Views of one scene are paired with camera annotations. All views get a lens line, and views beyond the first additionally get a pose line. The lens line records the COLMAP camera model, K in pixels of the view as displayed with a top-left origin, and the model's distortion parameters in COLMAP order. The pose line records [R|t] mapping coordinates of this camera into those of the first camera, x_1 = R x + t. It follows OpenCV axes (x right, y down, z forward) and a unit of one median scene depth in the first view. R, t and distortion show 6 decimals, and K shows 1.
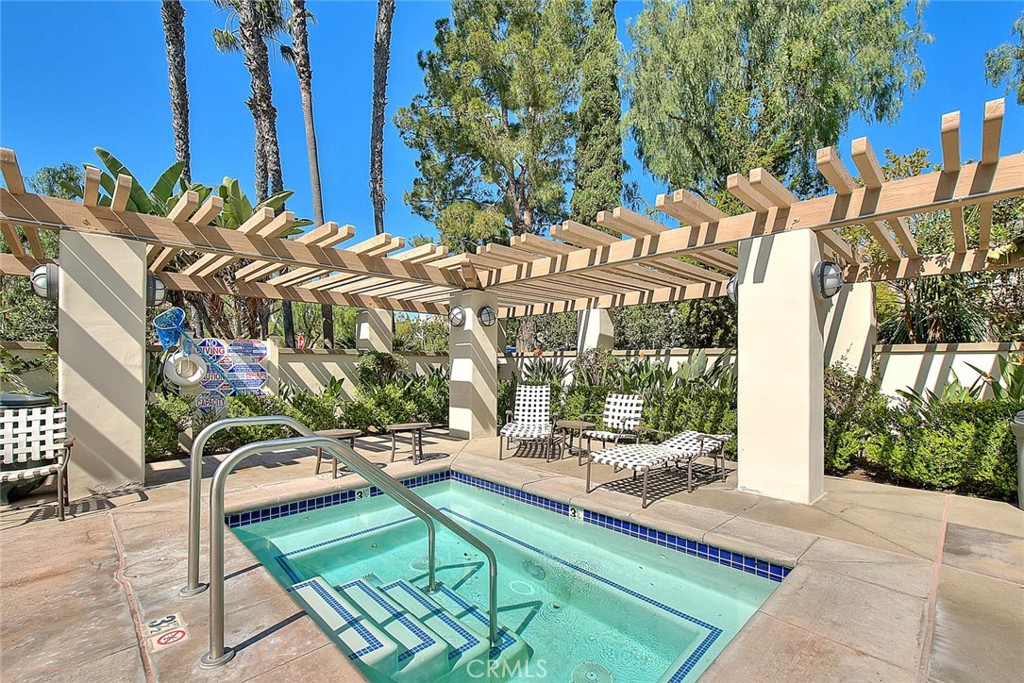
lens RADIAL K [[449.7, 0, 513.8], [0, 449.7, 359.2], [0, 0, 1]] dist [-0.000839, -0.000142]
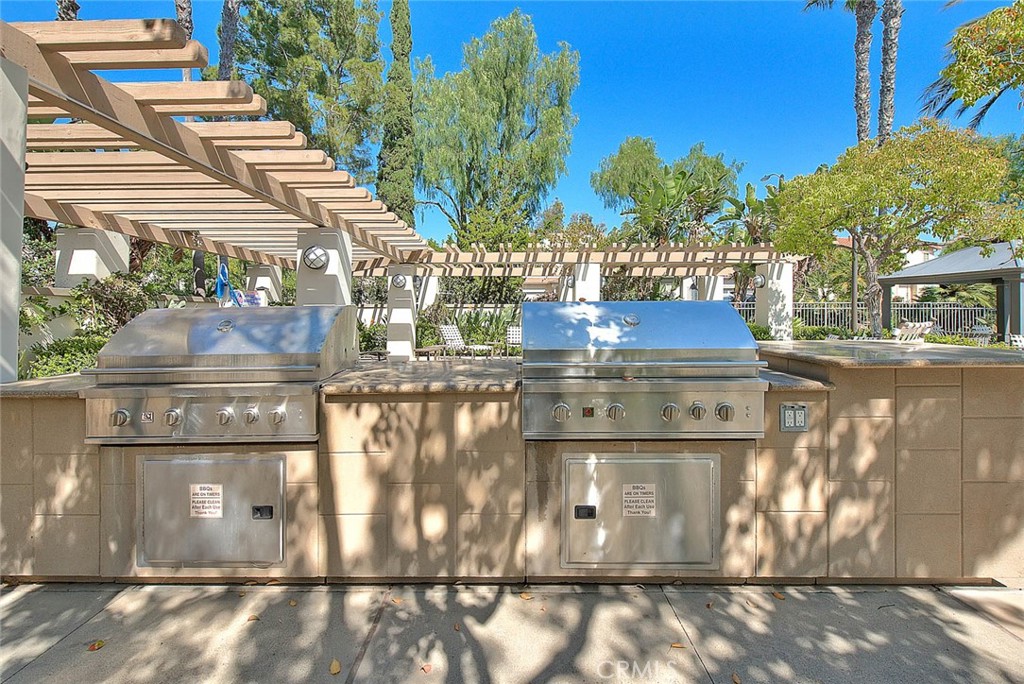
lens RADIAL K [[437.9, 0, 514.0], [0, 437.9, 311.9], [0, 0, 1]] dist [-0.000348, -0.000320]
pose [[0.704315, 0.001722, 0.709885, -0.752481], [-0.001458, 0.999998, -0.000980, 0.008625], [-0.709886, -0.000345, 0.704317, -0.259835]]
